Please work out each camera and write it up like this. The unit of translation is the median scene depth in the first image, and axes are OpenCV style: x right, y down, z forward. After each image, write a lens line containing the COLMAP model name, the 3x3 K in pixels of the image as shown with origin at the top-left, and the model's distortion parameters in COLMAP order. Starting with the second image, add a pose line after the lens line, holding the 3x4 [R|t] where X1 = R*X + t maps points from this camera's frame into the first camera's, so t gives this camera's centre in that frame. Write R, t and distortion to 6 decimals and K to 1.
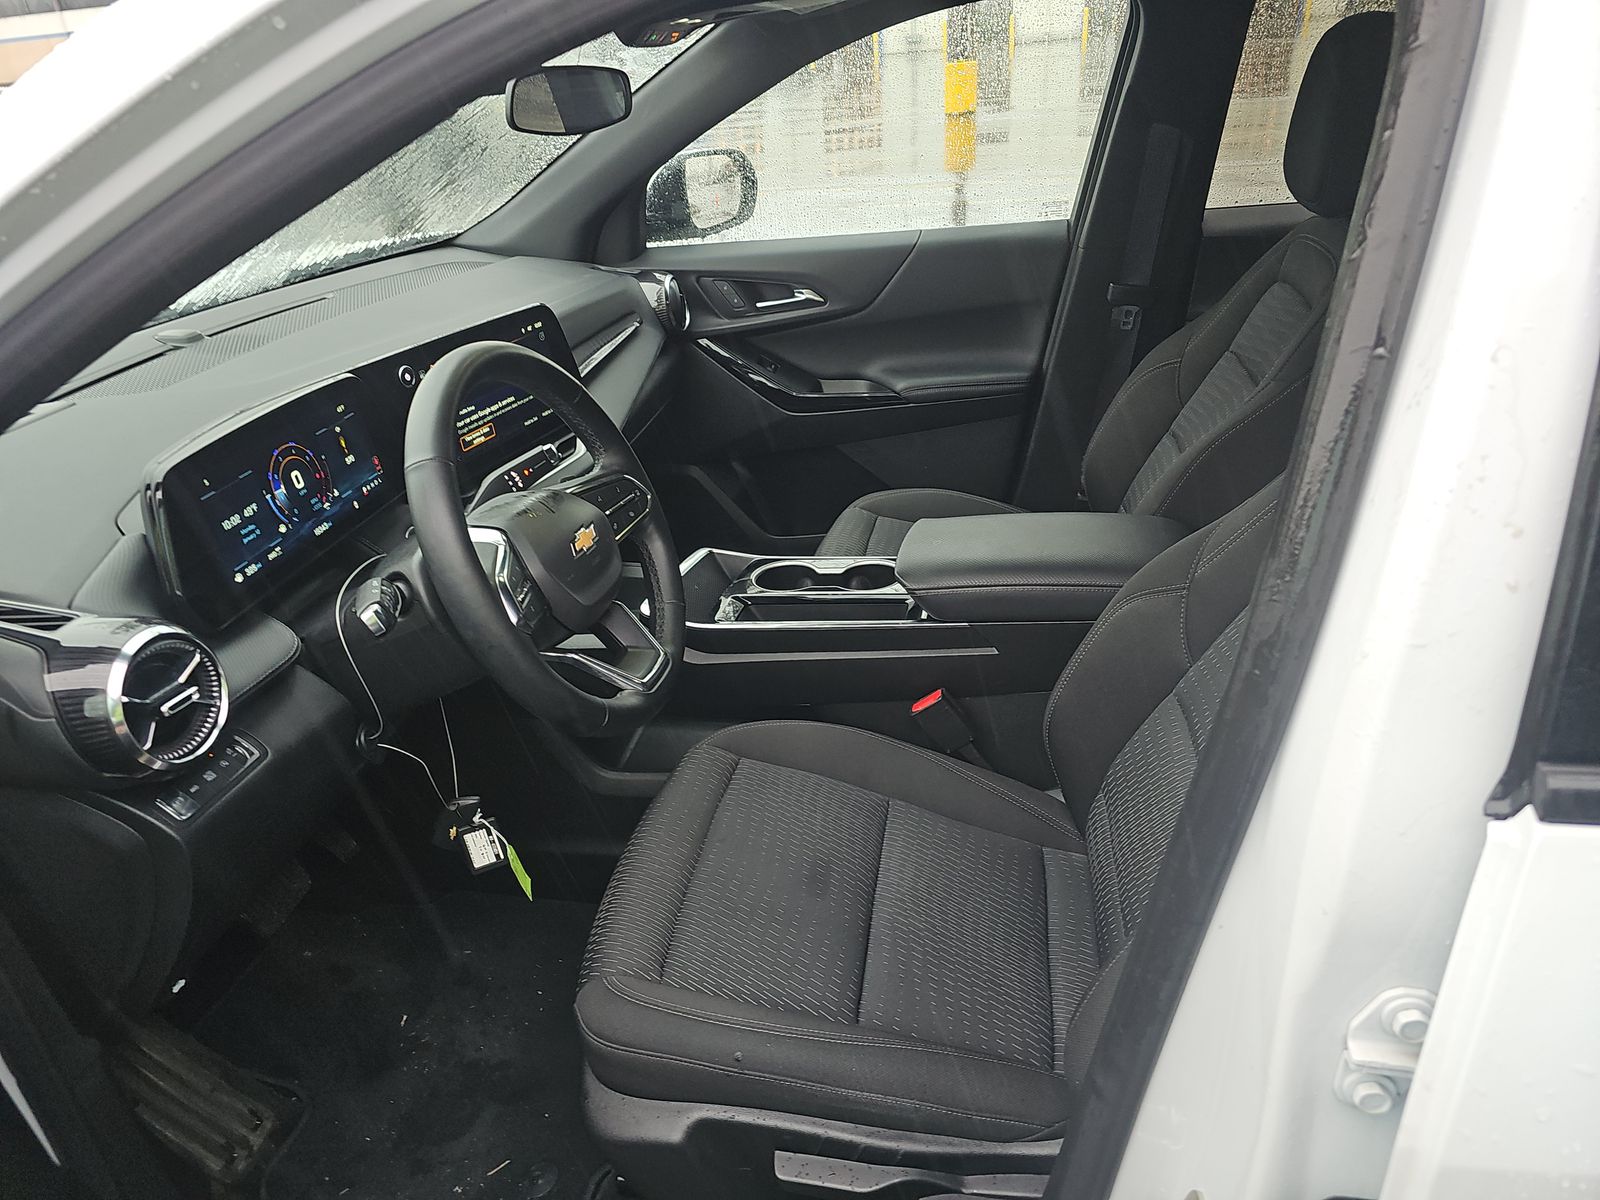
lens RADIAL K [[1069.7, 0, 802.5], [0, 1069.7, 597.1], [0, 0, 1]] dist [0.040140, 0.000108]
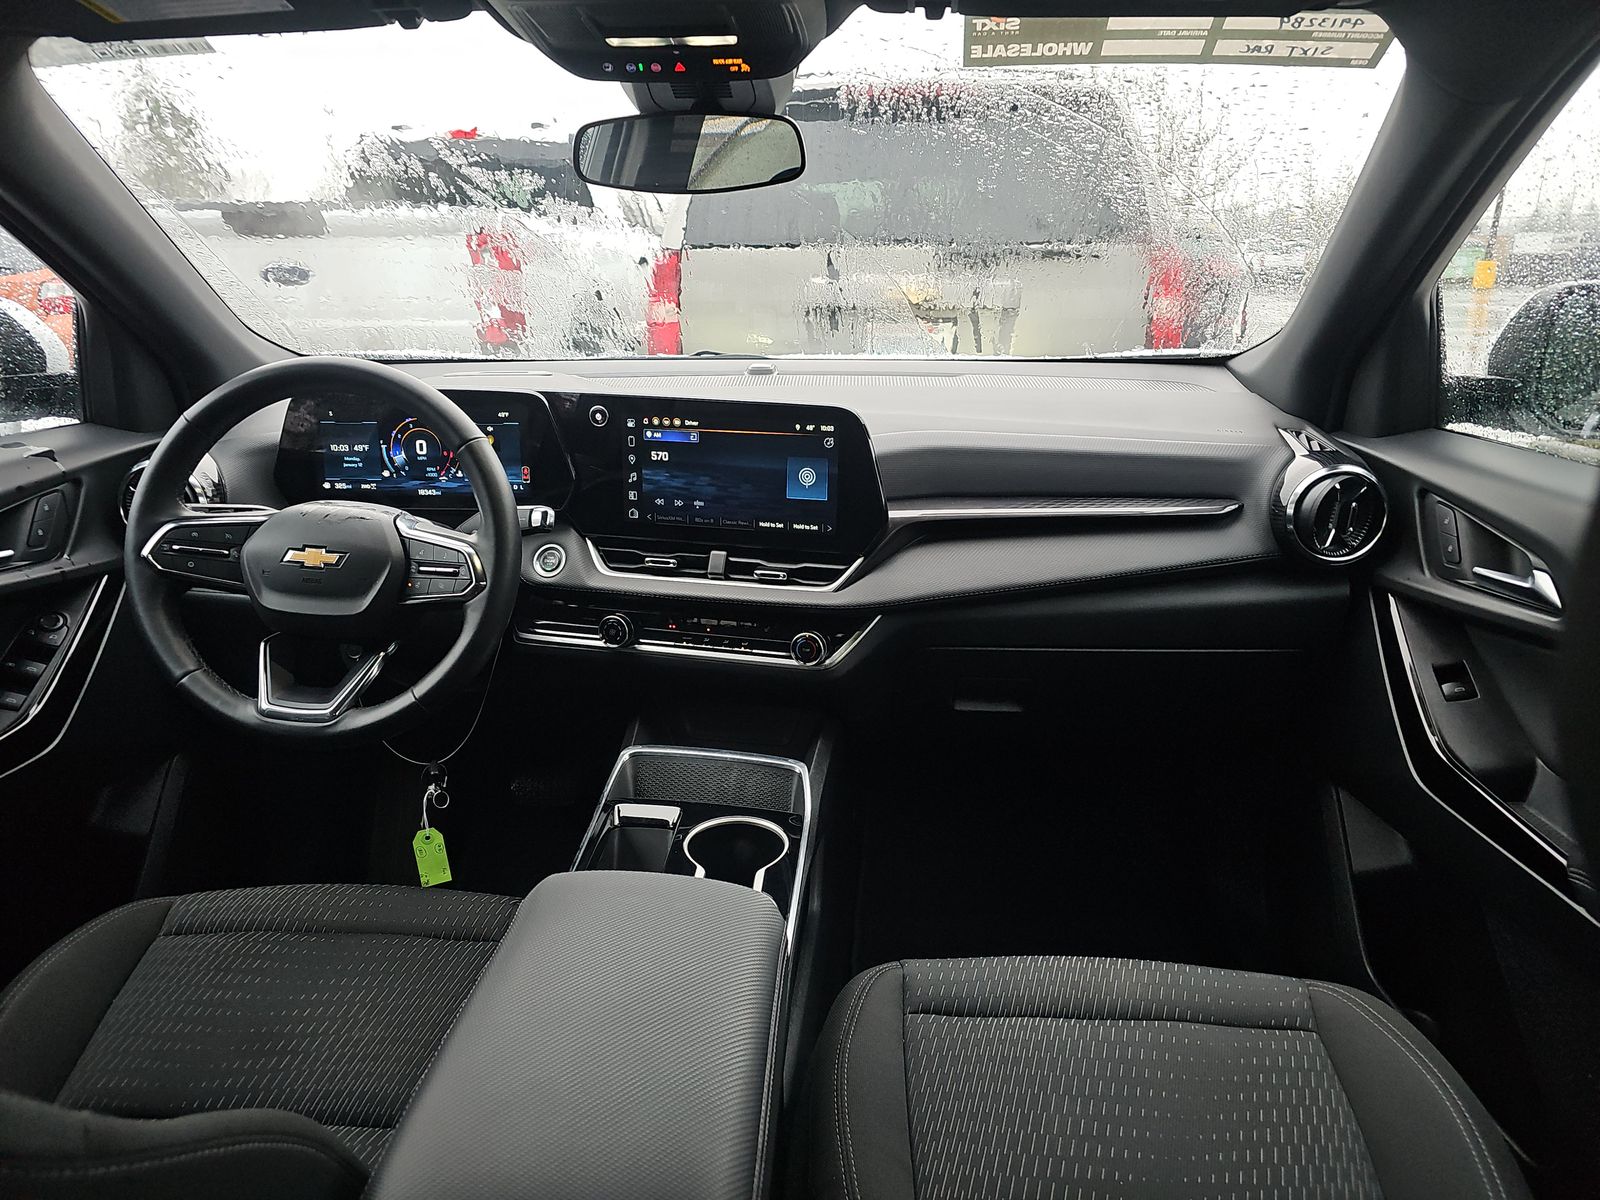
lens RADIAL K [[1069.7, 0, 798.2], [0, 1069.7, 603.0], [0, 0, 1]] dist [0.040140, 0.000108]
pose [[0.106288, 0.371921, -0.922159, 0.763767], [-0.451781, 0.844222, 0.288415, -0.496324], [0.885775, 0.385959, 0.257758, 1.104400]]
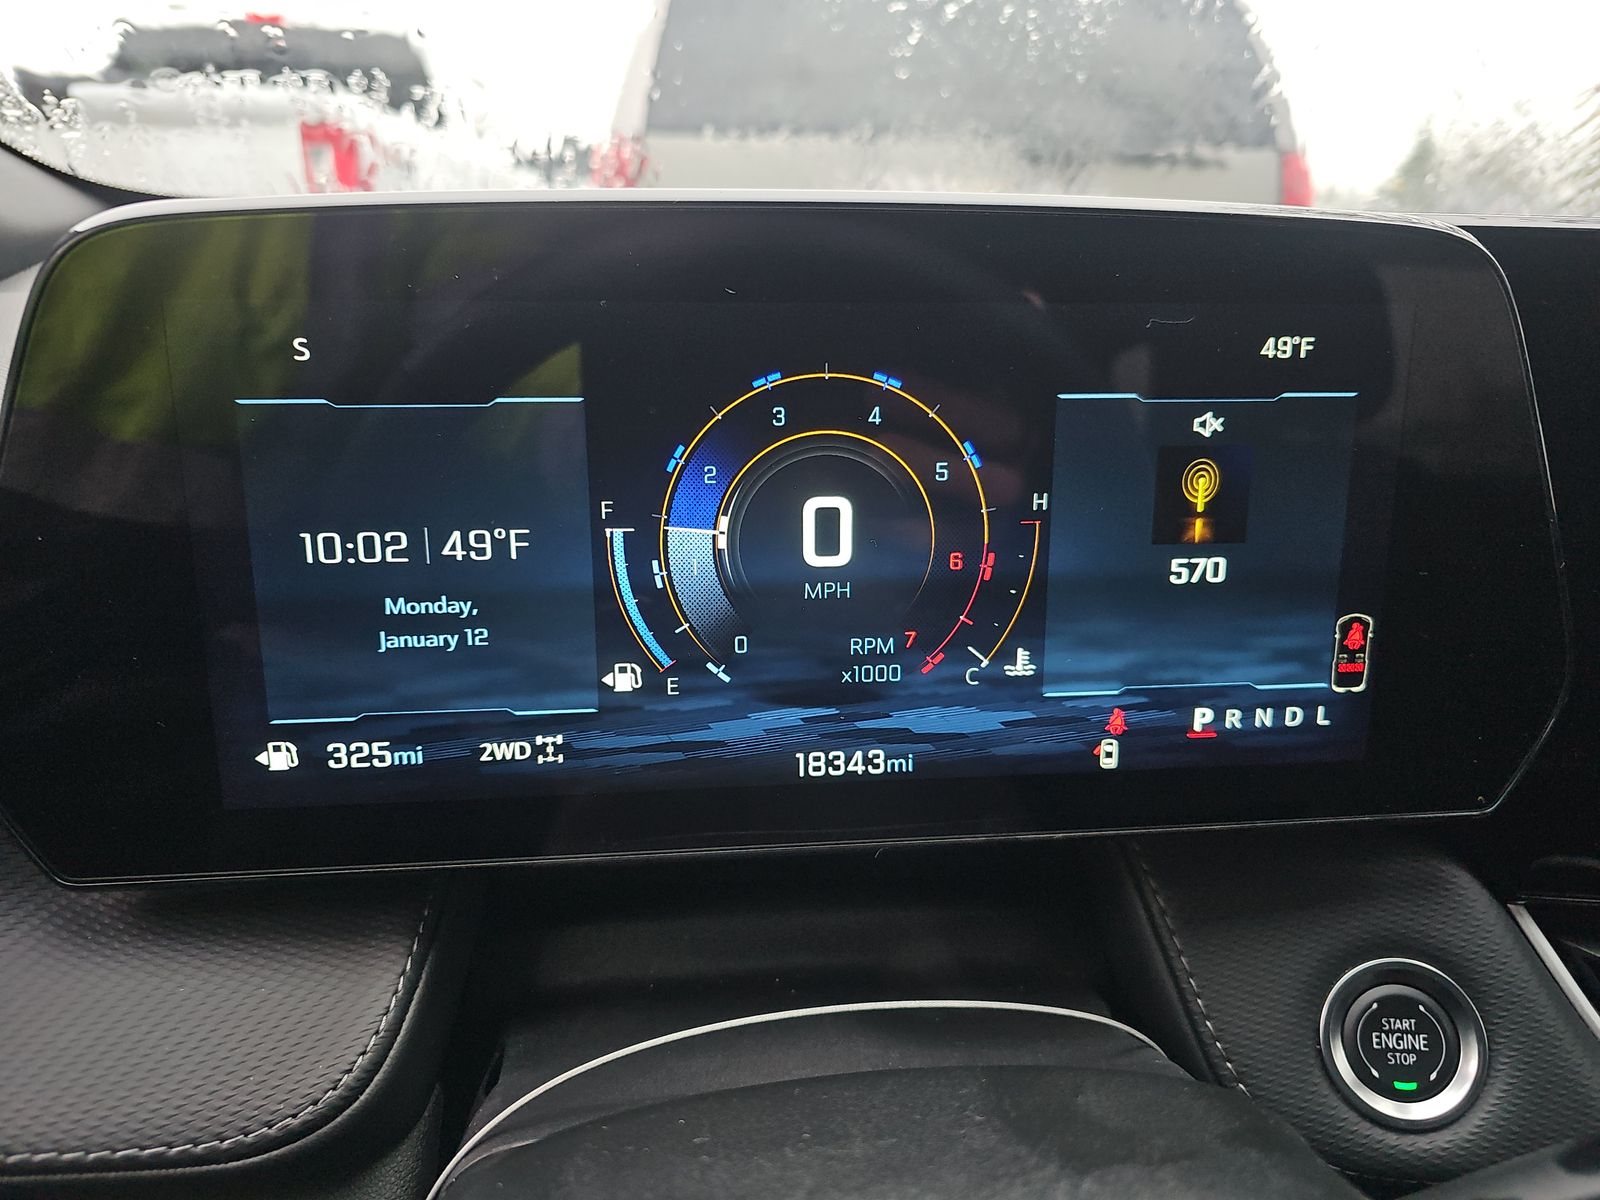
lens RADIAL K [[1069.7, 0, 809.1], [0, 1069.7, 601.8], [0, 0, 1]] dist [0.040140, 0.000108]
pose [[0.272836, 0.391295, -0.878891, -0.258267], [-0.463272, 0.854093, 0.236441, -0.143669], [0.843172, 0.342656, 0.414303, 0.884668]]
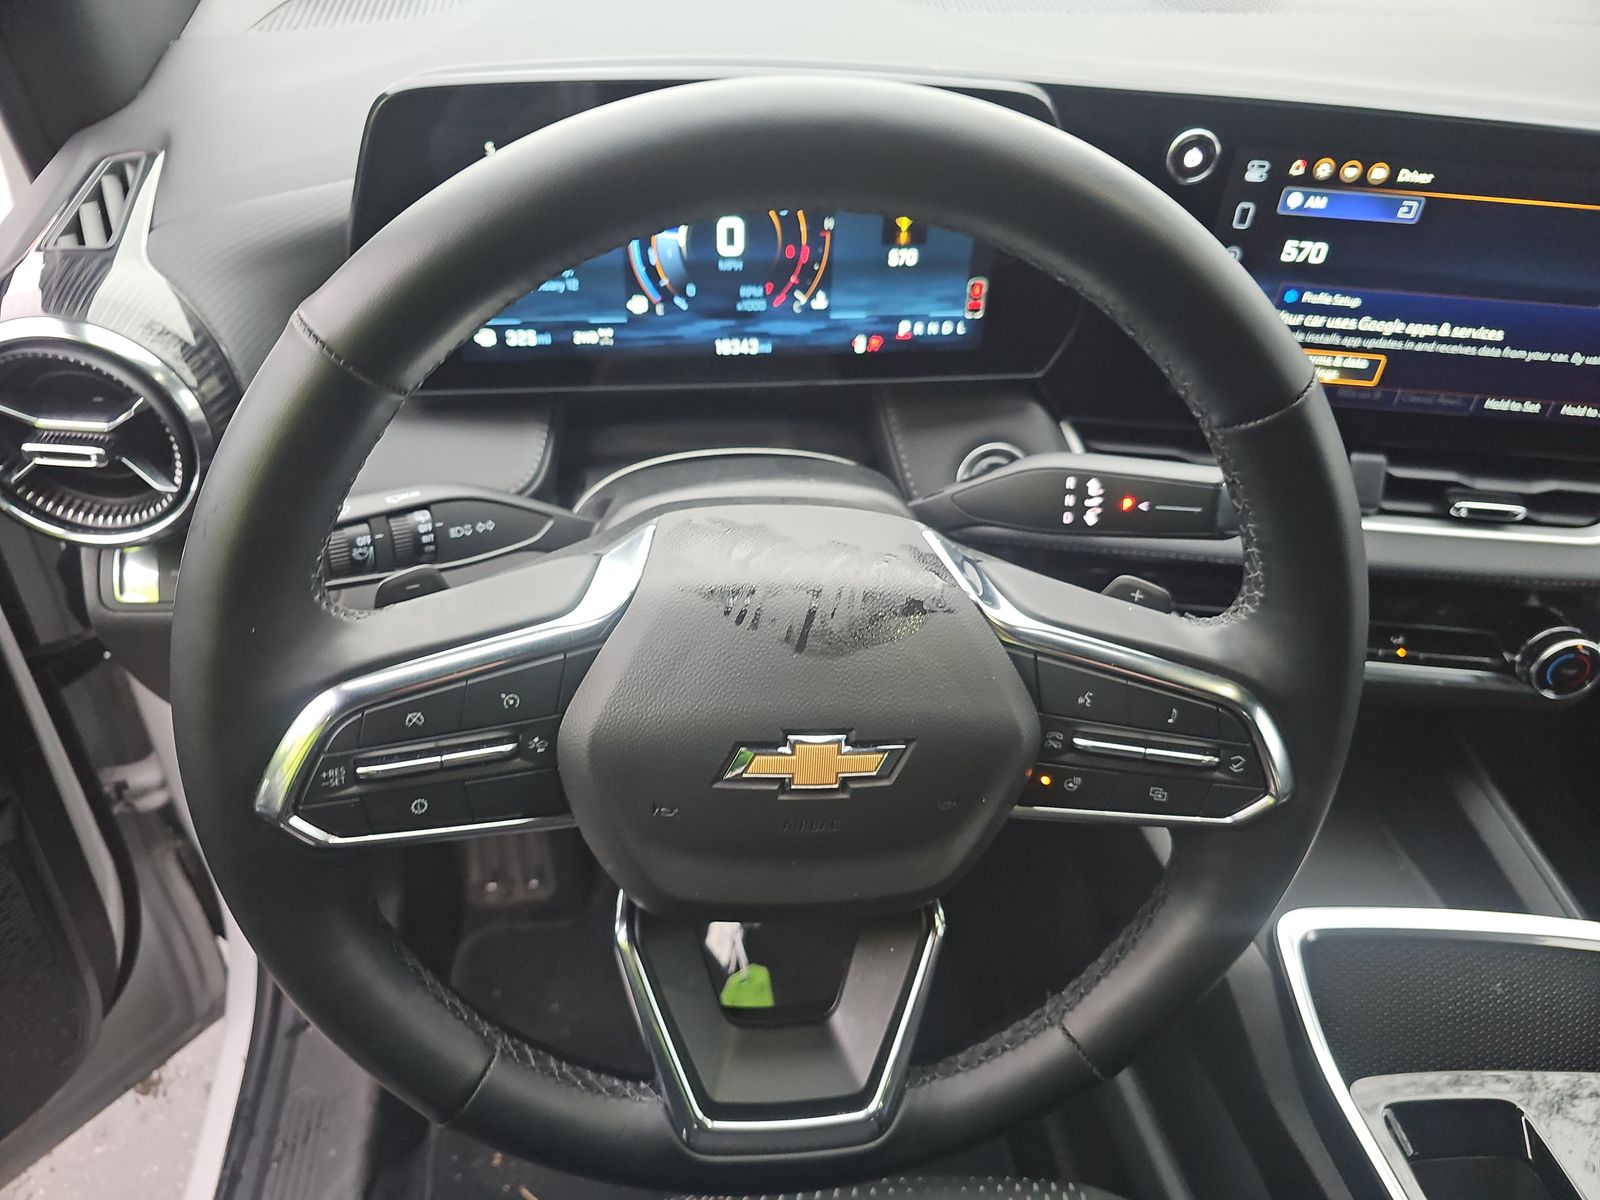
lens RADIAL K [[1079.7, 0, 788.9], [0, 1079.7, 605.1], [0, 0, 1]] dist [0.016738, -0.014235]
pose [[0.297096, 0.678309, -0.672035, -0.012849], [-0.489890, 0.712404, 0.502482, -0.243933], [0.819598, 0.179938, 0.543950, 0.762512]]
